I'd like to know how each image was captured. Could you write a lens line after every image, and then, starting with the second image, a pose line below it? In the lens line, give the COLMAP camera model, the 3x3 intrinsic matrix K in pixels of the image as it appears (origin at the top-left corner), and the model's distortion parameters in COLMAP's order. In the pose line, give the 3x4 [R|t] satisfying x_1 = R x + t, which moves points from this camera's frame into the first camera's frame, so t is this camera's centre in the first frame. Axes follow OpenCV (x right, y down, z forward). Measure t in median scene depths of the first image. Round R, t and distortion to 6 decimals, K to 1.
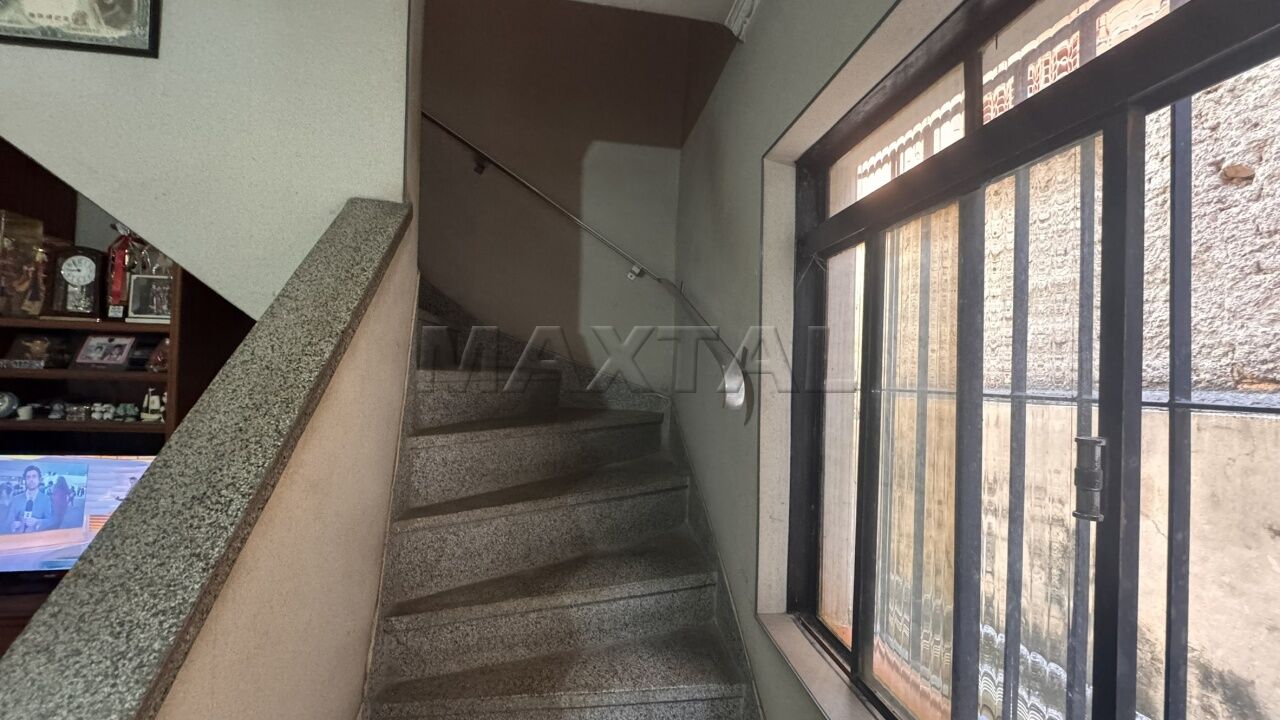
lens RADIAL K [[511.6, 0, 640.7], [0, 511.6, 361.2], [0, 0, 1]] dist [-0.004014, 0.000838]
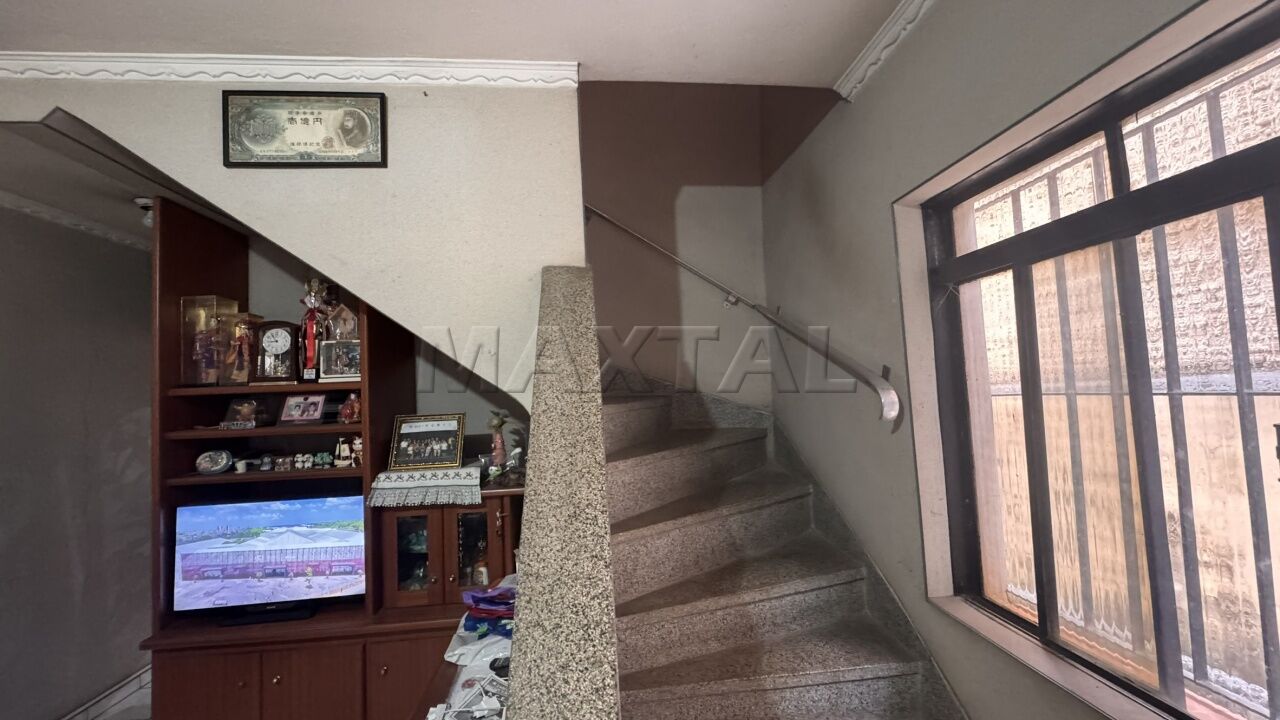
lens RADIAL K [[511.6, 0, 641.7], [0, 511.6, 360.6], [0, 0, 1]] dist [-0.004014, 0.000838]
pose [[0.996336, -0.075962, -0.039310, -0.277048], [0.074518, 0.996534, -0.036983, -0.034671], [0.041983, 0.033918, 0.998542, -0.159468]]
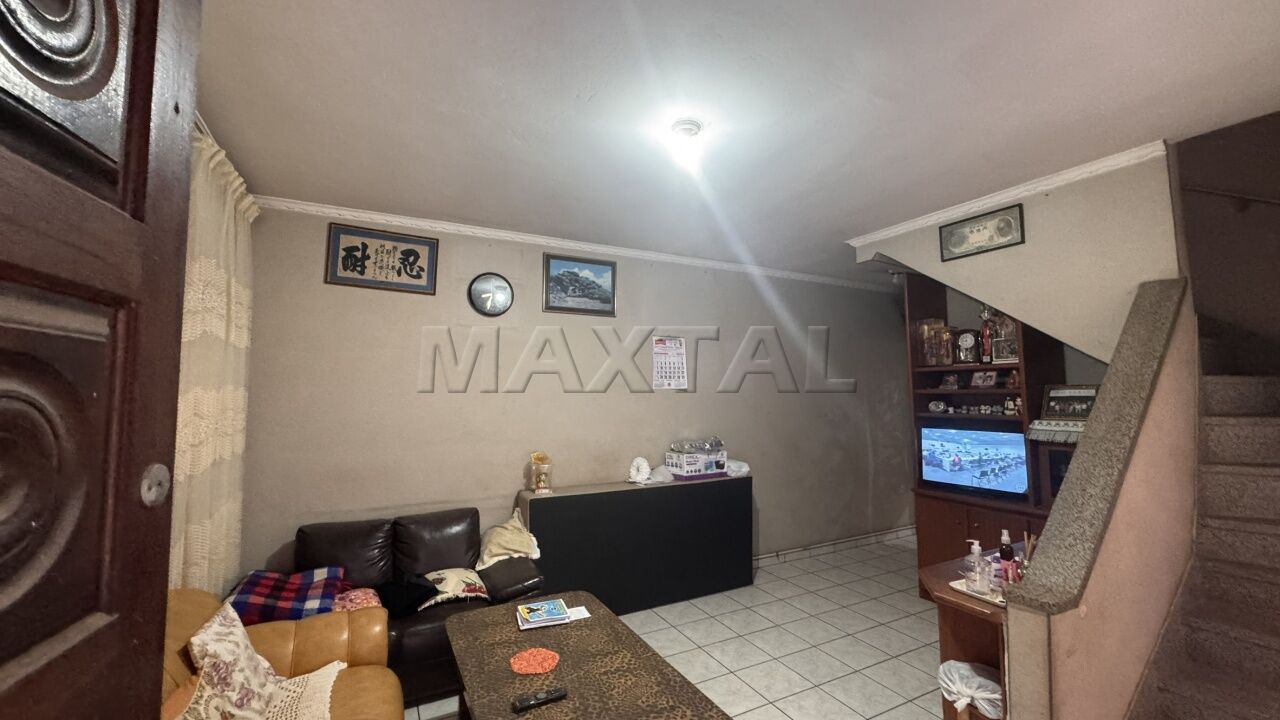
lens RADIAL K [[511.6, 0, 636.9], [0, 511.6, 357.5], [0, 0, 1]] dist [-0.004014, 0.000838]
pose [[0.348560, -0.103195, -0.931588, 0.418694], [0.035750, 0.994661, -0.096806, 0.049038], [0.936605, 0.000439, 0.350388, -1.174190]]
